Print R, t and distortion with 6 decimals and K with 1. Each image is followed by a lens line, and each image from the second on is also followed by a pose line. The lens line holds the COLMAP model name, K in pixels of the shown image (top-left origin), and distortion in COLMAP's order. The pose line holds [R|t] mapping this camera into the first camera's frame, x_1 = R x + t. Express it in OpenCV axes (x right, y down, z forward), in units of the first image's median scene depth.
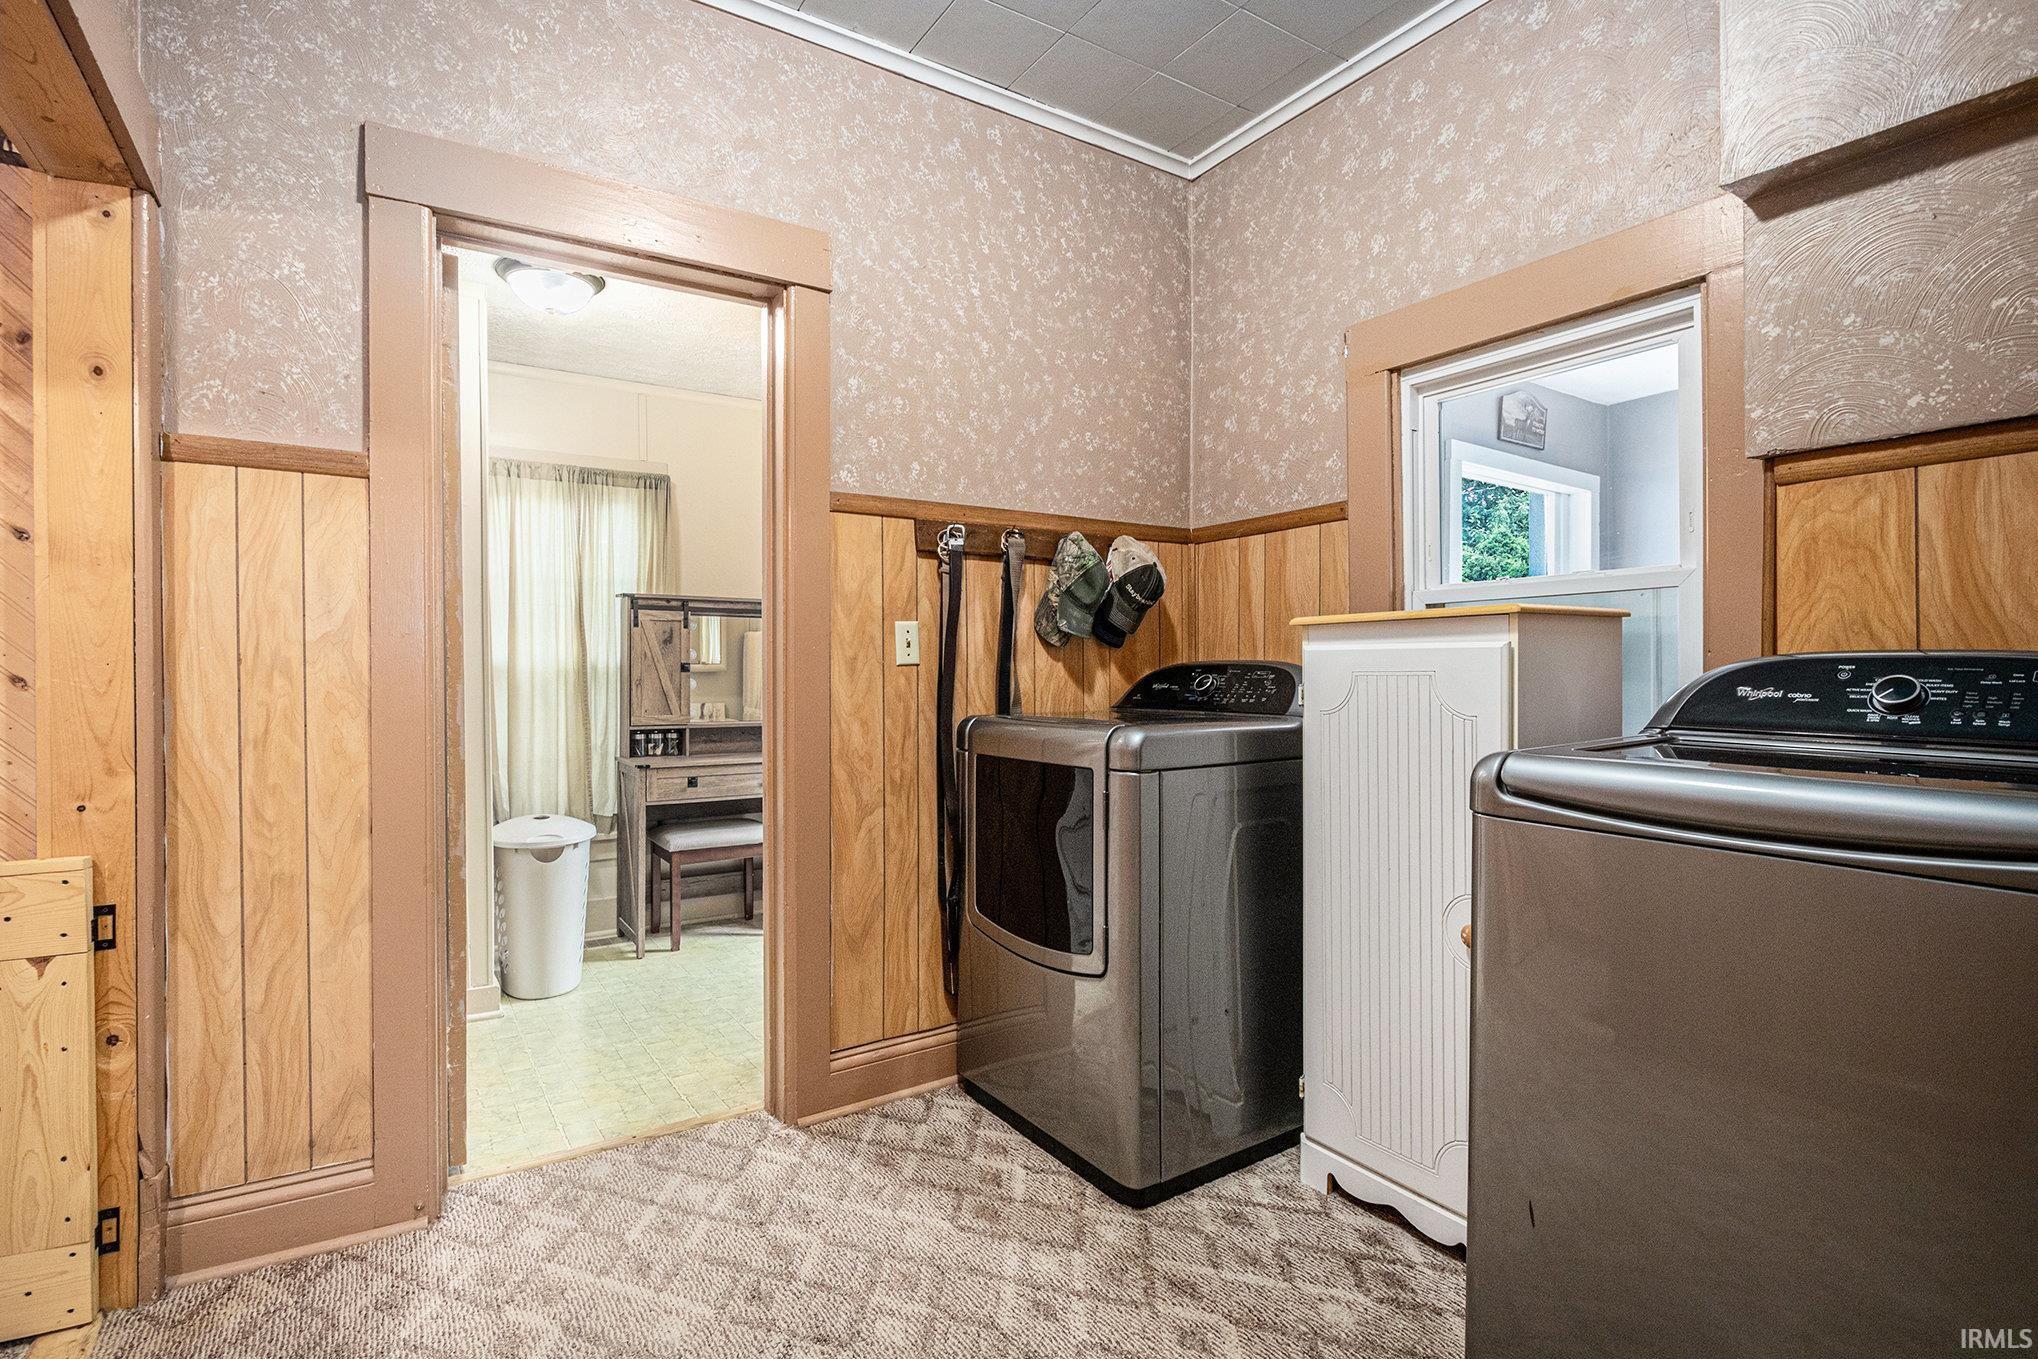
lens RADIAL K [[954.9, 0, 1011.3], [0, 954.9, 672.6], [0, 0, 1]] dist [-0.009587, -0.000718]
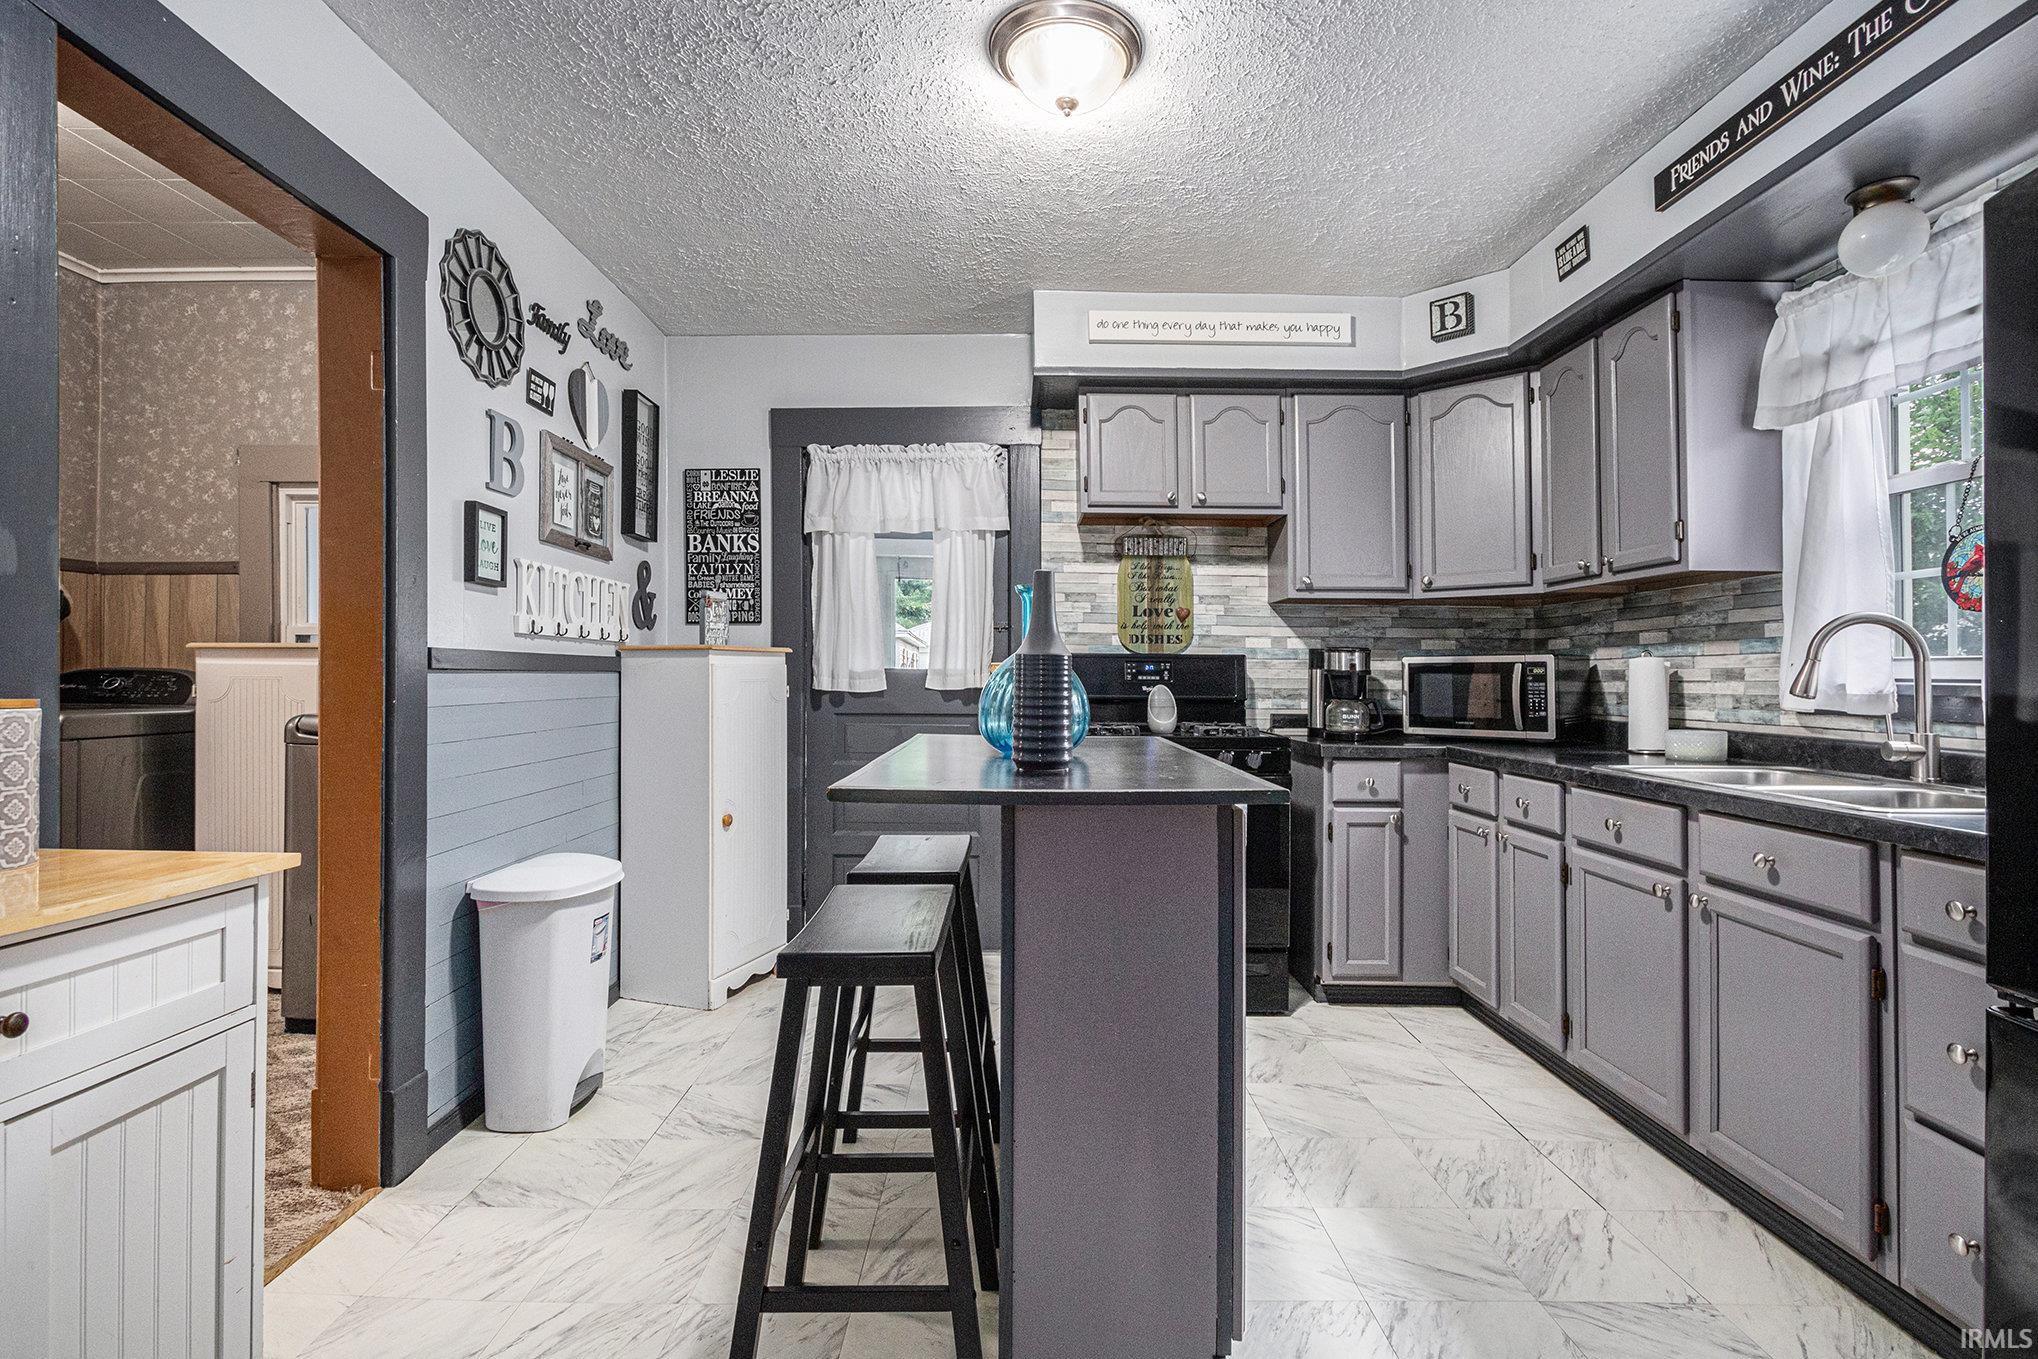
lens RADIAL K [[954.9, 0, 979.0], [0, 954.9, 675.0], [0, 0, 1]] dist [-0.009587, -0.000718]
pose [[0.579801, 0.001795, 0.814756, -0.154725], [-0.002258, 0.999997, -0.000596, -0.003698], [-0.814755, -0.001494, 0.579803, -0.672786]]
